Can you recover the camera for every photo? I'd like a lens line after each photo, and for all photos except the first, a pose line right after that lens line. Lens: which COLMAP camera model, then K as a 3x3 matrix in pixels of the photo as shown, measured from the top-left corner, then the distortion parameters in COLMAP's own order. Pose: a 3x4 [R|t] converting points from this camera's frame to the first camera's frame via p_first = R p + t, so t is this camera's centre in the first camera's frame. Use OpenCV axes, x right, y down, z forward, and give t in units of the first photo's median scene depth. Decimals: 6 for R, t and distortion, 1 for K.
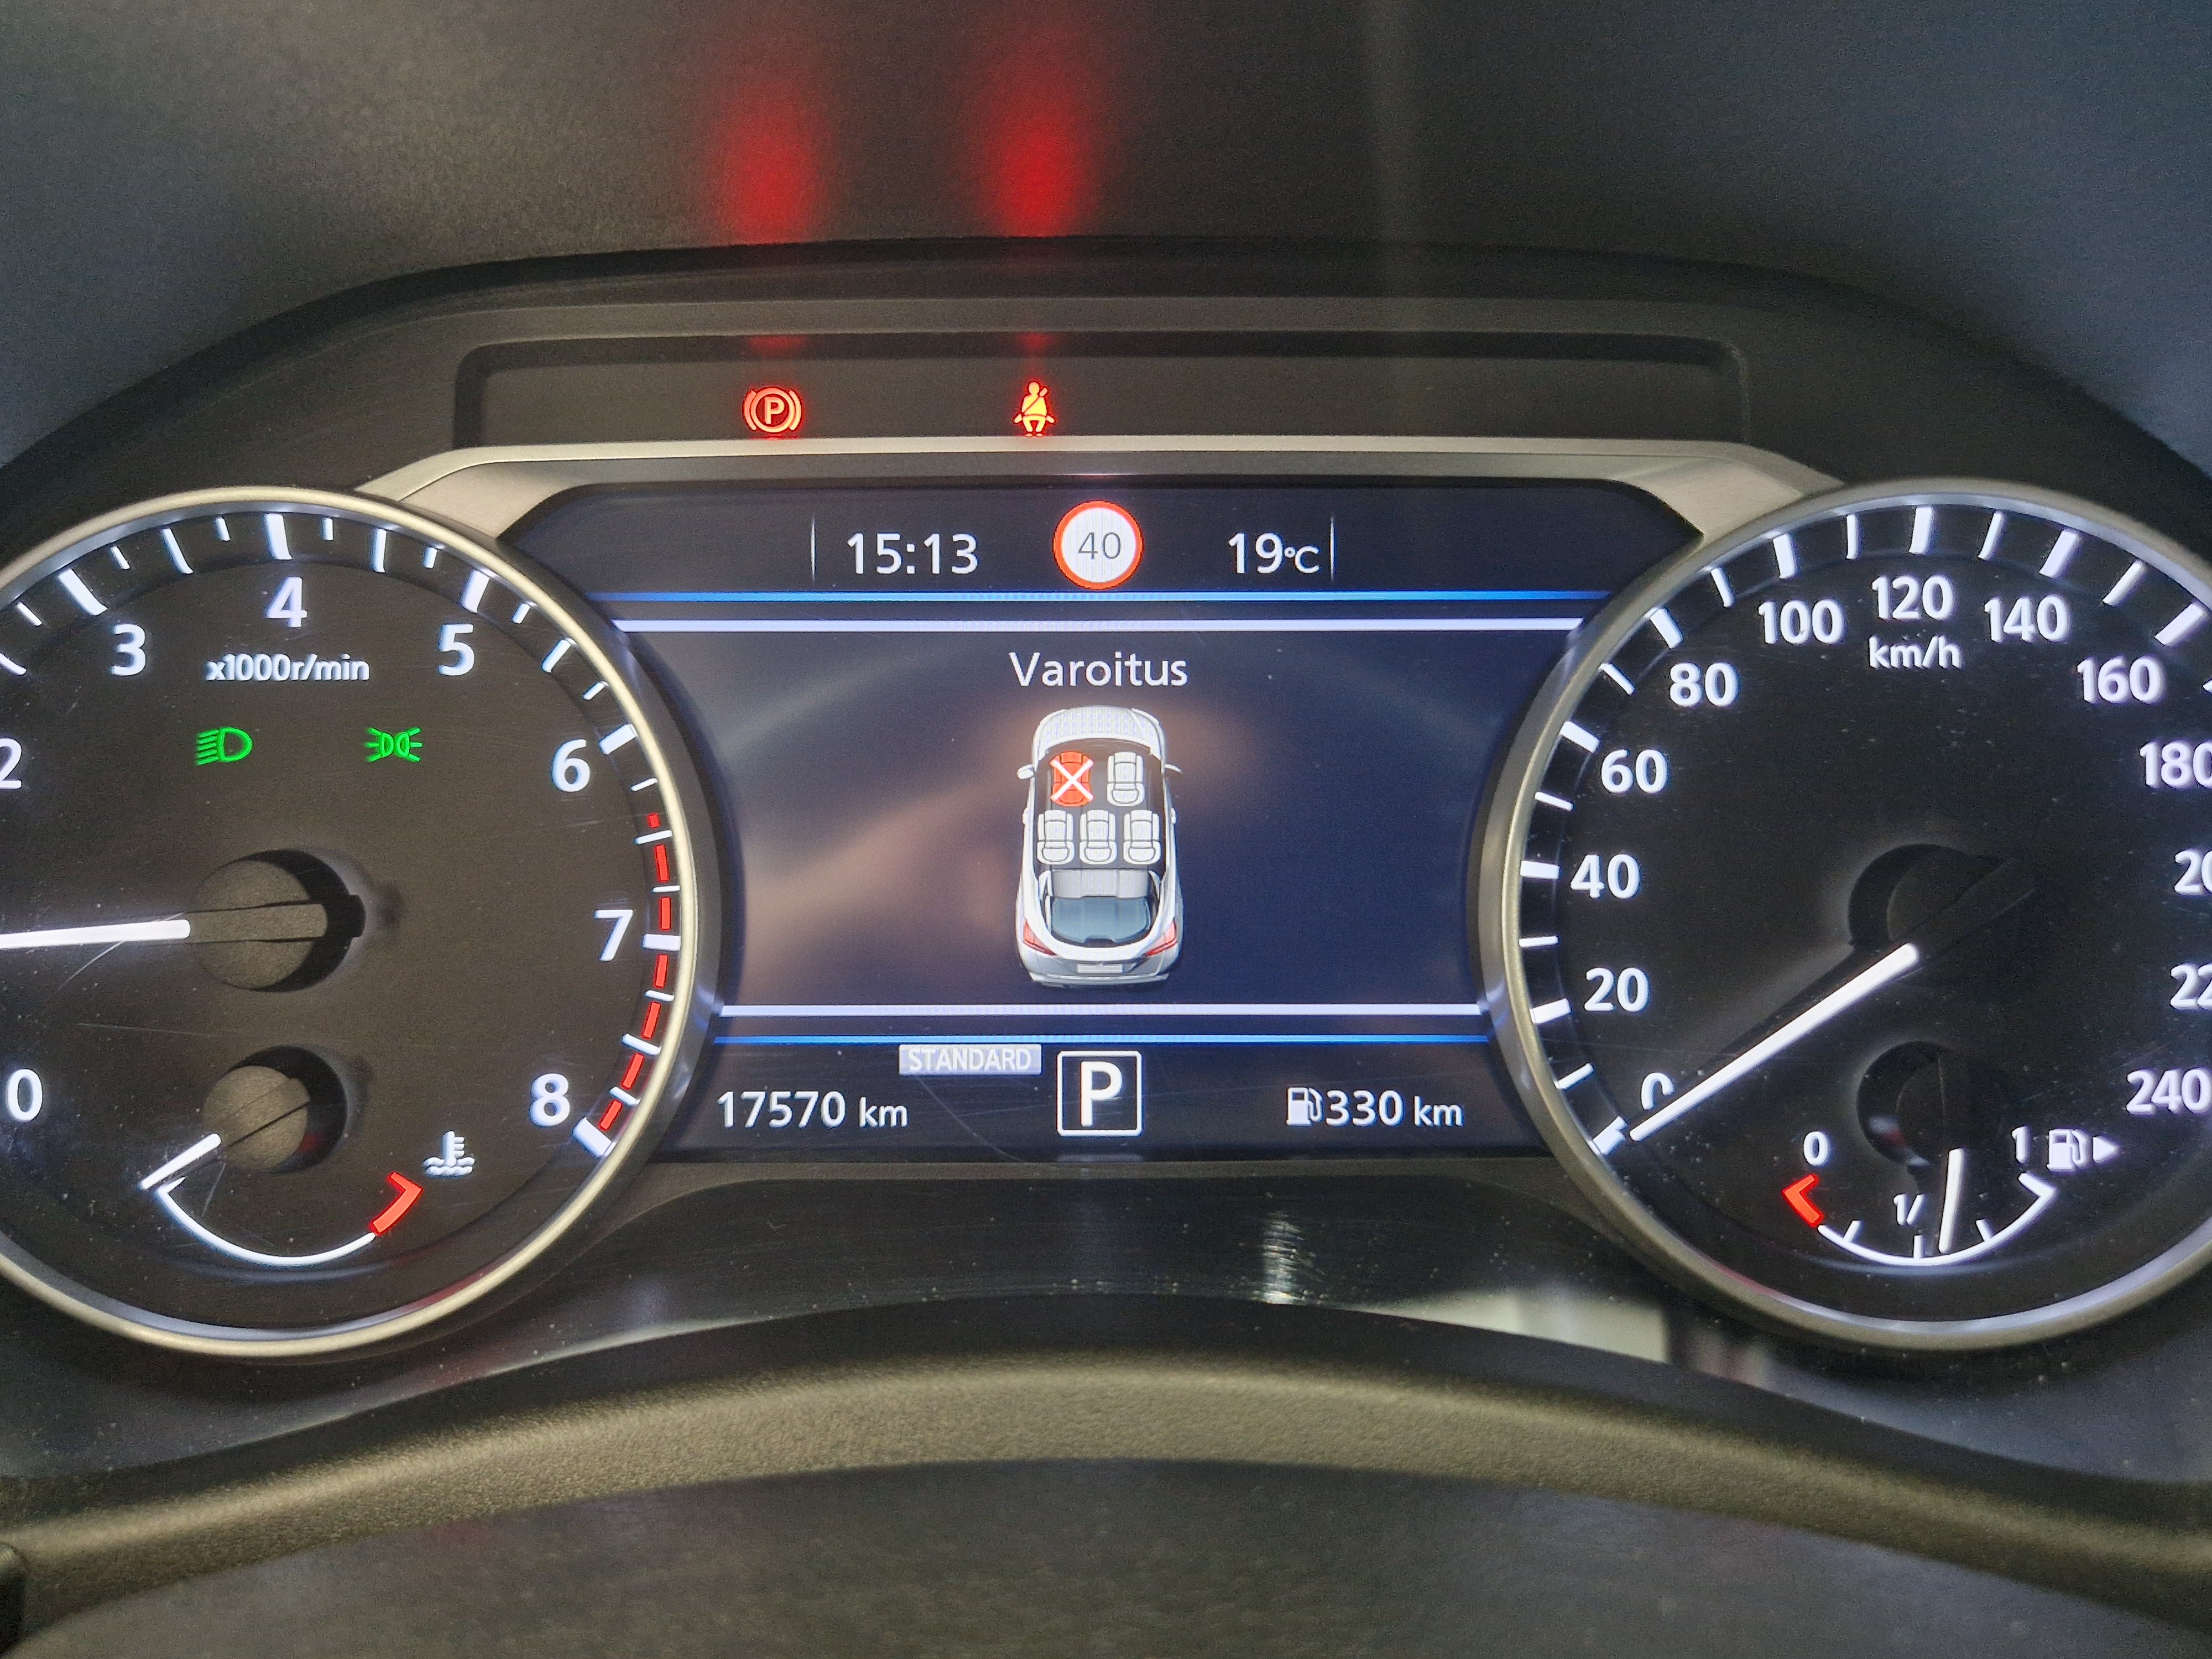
lens RADIAL K [[1685.9, 0, 1105.9], [0, 1685.9, 872.4], [0, 0, 1]] dist [0.014881, -0.007769]
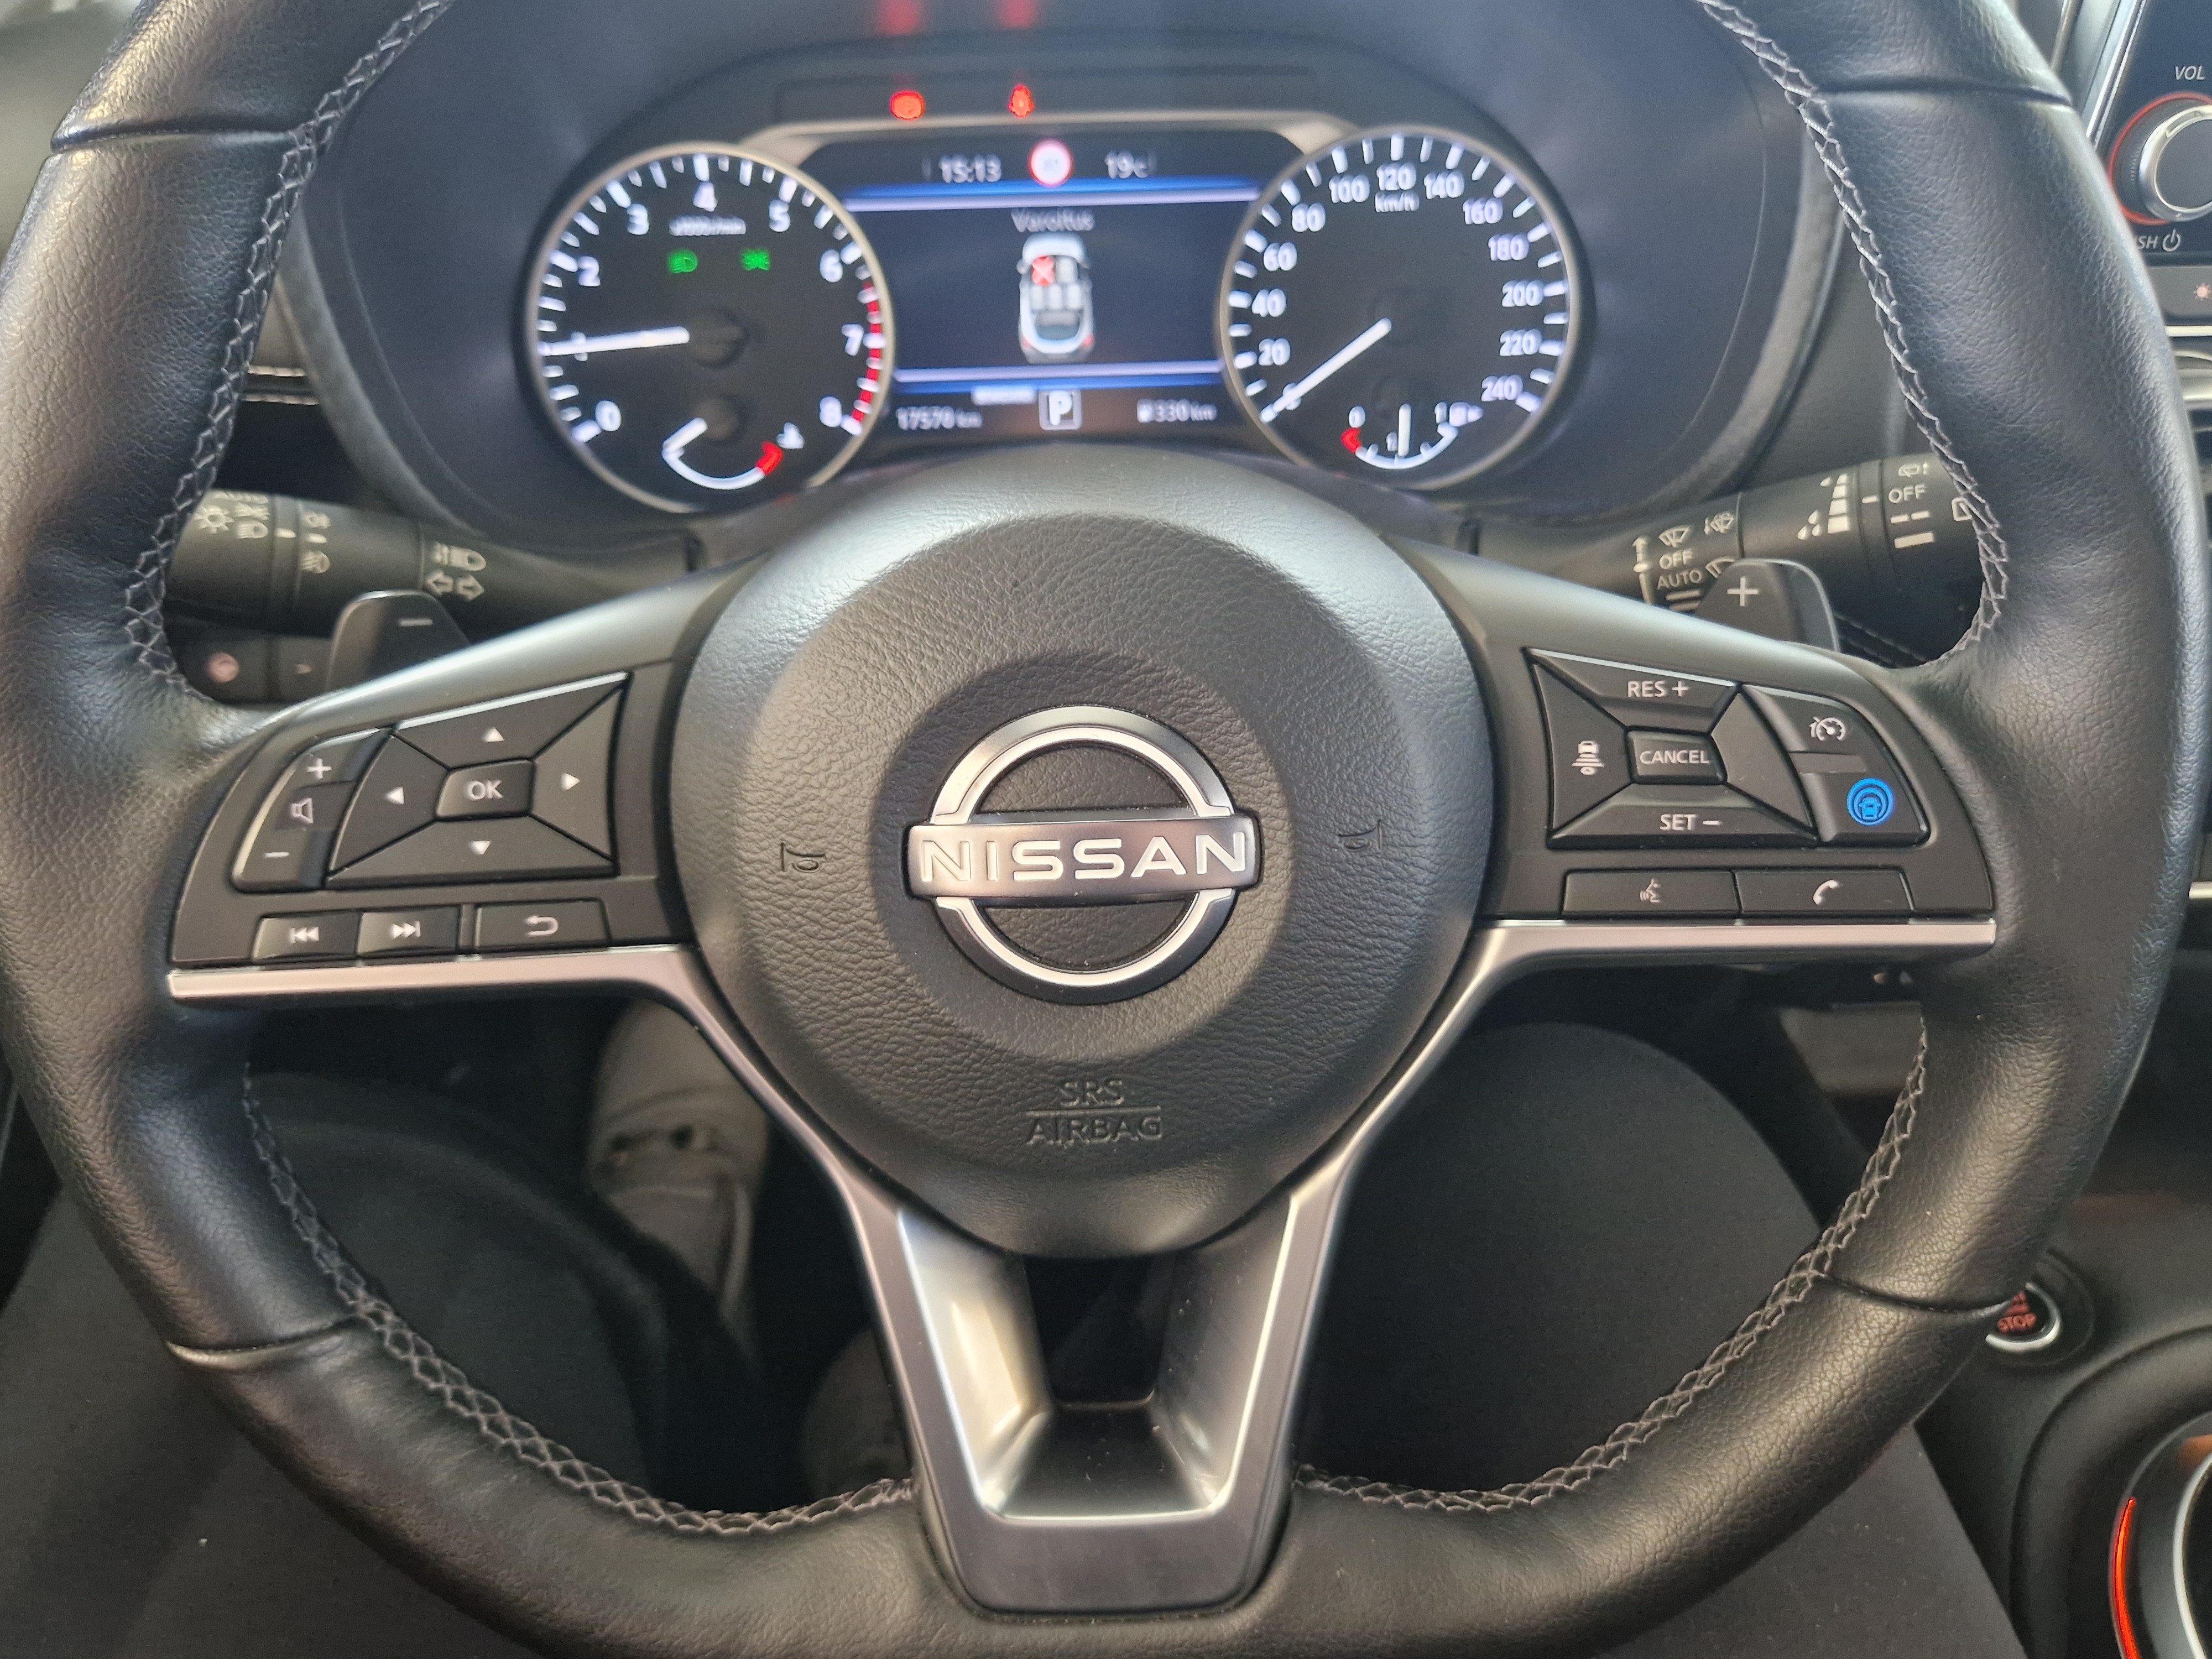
lens RADIAL K [[1685.9, 0, 1105.9], [0, 1685.9, 872.4], [0, 0, 1]] dist [0.014881, -0.007769]
pose [[0.998863, -0.037752, 0.029121, -0.033375], [0.032973, 0.988134, 0.150013, 0.431032], [-0.034439, -0.148883, 0.988255, -1.474112]]
